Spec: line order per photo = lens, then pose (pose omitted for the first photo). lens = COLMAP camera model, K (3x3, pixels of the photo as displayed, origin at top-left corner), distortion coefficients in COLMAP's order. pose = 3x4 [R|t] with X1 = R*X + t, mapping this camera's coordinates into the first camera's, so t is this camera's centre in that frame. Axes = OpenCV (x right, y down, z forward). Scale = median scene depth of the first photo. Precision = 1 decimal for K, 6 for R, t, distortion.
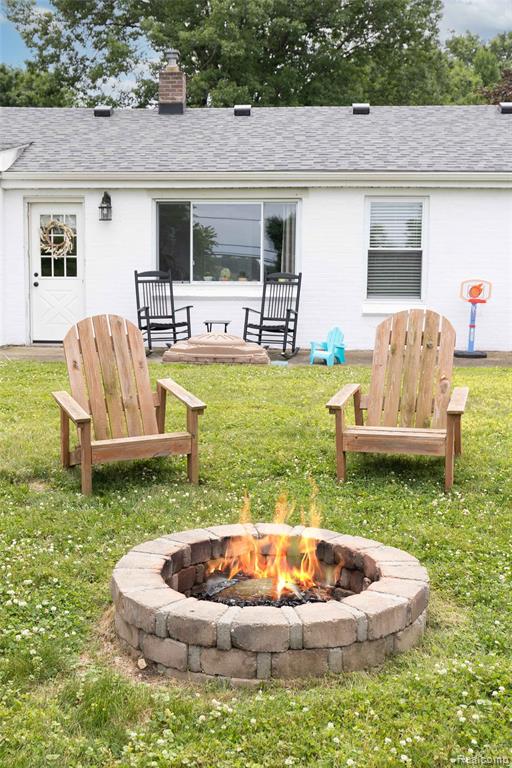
lens RADIAL K [[916.8, 0, 256.0], [0, 916.8, 384.0], [0, 0, 1]] dist [-0.000705, 0.012196]
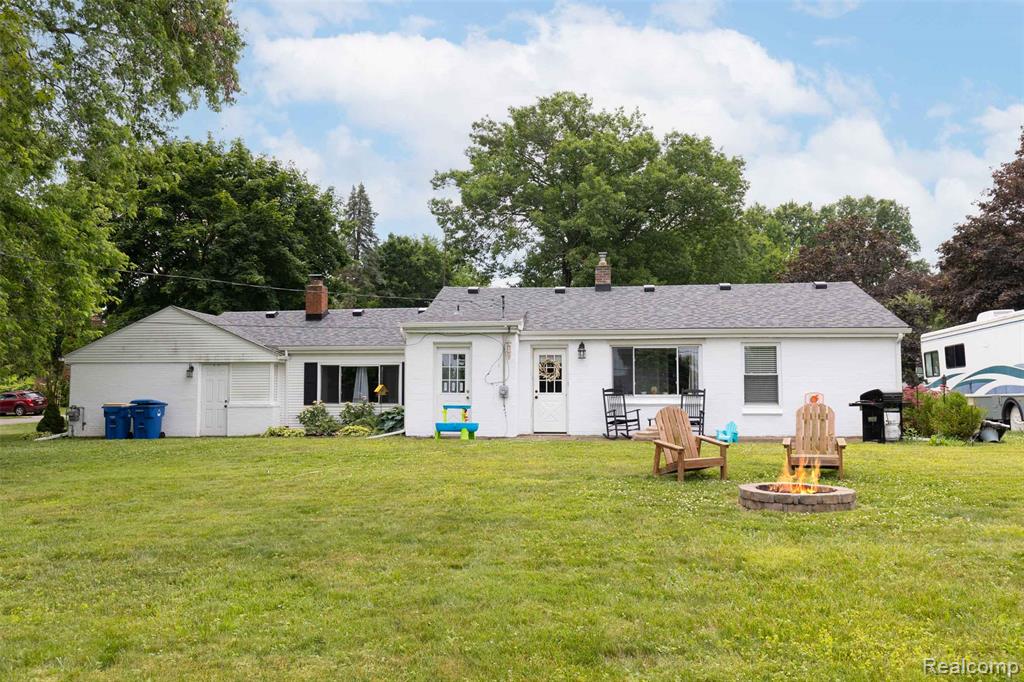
lens RADIAL K [[811.3, 0, 512.0], [0, 811.3, 341.0], [0, 0, 1]] dist [-0.001883, 0.001159]
pose [[0.998060, -0.010619, -0.061354, -0.196934], [-0.000894, 0.982805, -0.184645, 0.060592], [0.062260, 0.184342, 0.980888, -0.446737]]
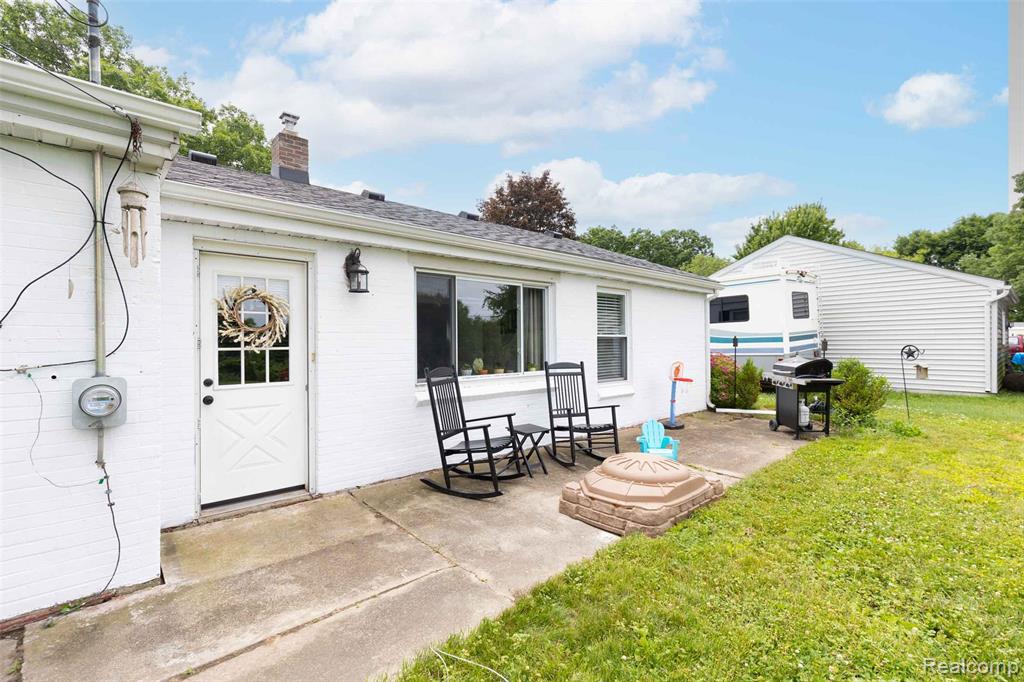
lens RADIAL K [[461.4, 0, 511.1], [0, 461.4, 343.9], [0, 0, 1]] dist [0.005649, -0.000540]
pose [[0.708588, -0.013428, 0.705495, -0.311371], [0.101672, 0.991328, -0.083250, -0.102557], [-0.698260, 0.130719, 0.703808, 0.688840]]
